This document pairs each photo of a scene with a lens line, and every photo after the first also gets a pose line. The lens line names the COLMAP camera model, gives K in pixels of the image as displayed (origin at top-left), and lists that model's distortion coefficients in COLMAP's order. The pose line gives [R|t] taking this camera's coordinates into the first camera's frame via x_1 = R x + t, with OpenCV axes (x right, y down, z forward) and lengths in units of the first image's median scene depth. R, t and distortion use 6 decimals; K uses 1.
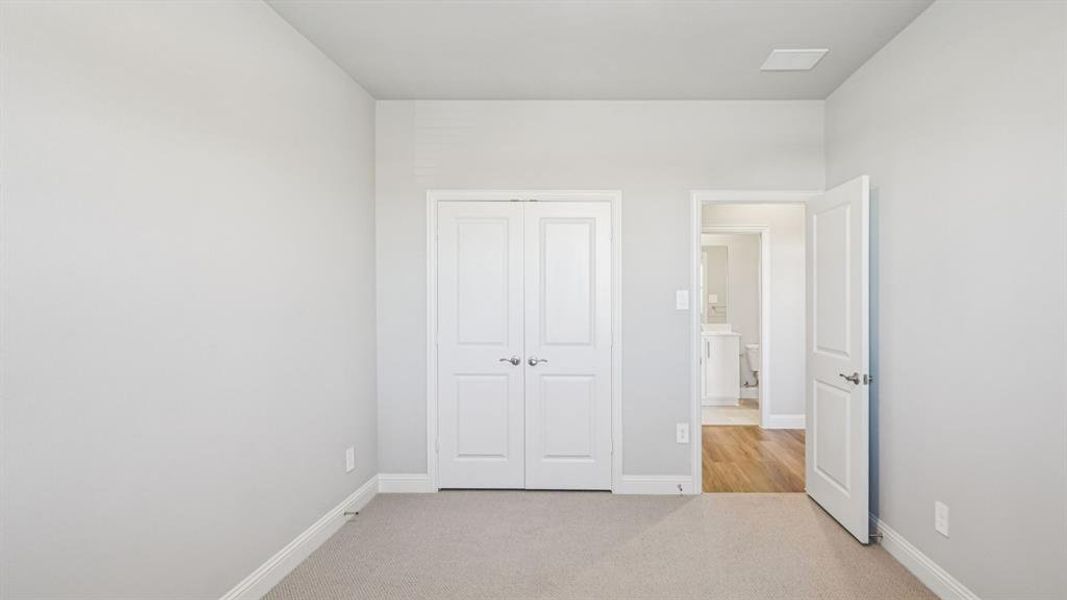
lens RADIAL K [[439.5, 0, 533.5], [0, 439.5, 300.0], [0, 0, 1]] dist [-0.000446, -0.000039]
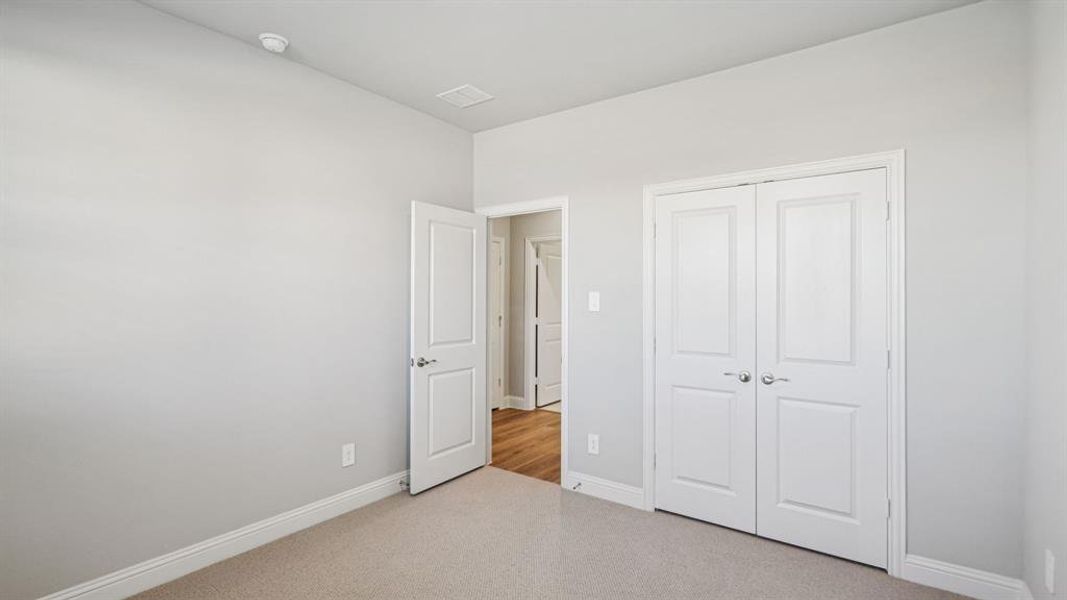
lens RADIAL K [[500.3, 0, 533.5], [0, 500.3, 300.0], [0, 0, 1]] dist [0.003744, 0.000033]
pose [[0.813674, 0.002359, -0.581317, 0.185929], [-0.006556, 0.999965, -0.005118, 0.000761], [0.581285, 0.007975, 0.813661, -0.003189]]
